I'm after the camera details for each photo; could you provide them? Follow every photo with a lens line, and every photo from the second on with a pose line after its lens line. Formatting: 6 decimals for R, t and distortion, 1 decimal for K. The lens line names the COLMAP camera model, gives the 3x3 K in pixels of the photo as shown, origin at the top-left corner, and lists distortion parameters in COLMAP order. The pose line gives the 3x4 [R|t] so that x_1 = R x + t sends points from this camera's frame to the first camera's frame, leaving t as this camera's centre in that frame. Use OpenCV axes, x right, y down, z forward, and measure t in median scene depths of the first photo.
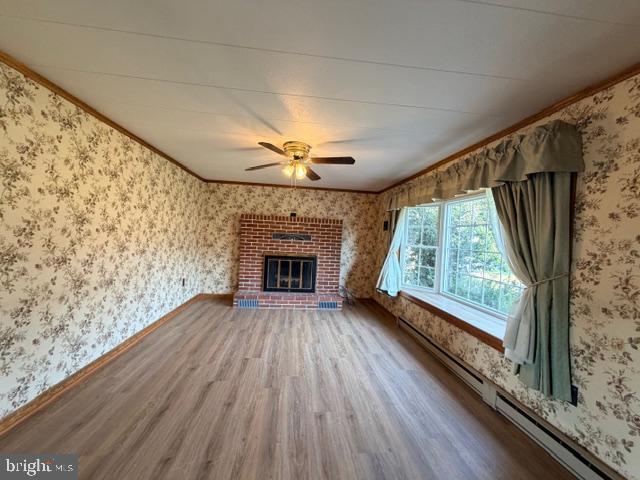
lens RADIAL K [[255.0, 0, 318.7], [0, 255.0, 239.8], [0, 0, 1]] dist [0.000178, 0.000027]
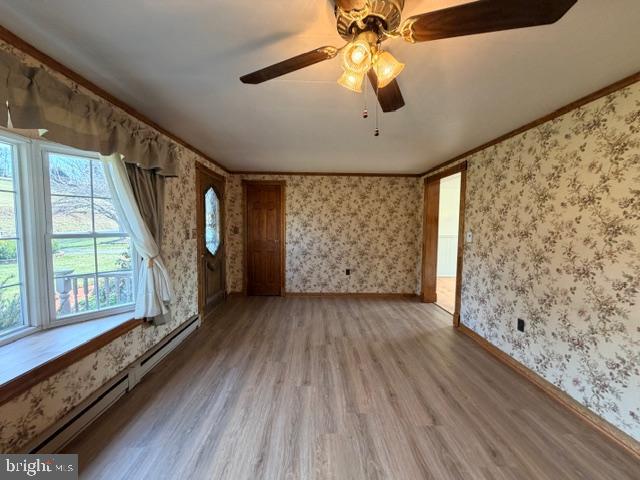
lens RADIAL K [[255.0, 0, 318.7], [0, 255.0, 239.8], [0, 0, 1]] dist [0.000178, 0.000027]
pose [[-0.994313, -0.069115, 0.081029, -0.095590], [-0.062388, 0.994611, 0.082805, -0.056027], [-0.086315, 0.077279, -0.993266, 2.012237]]
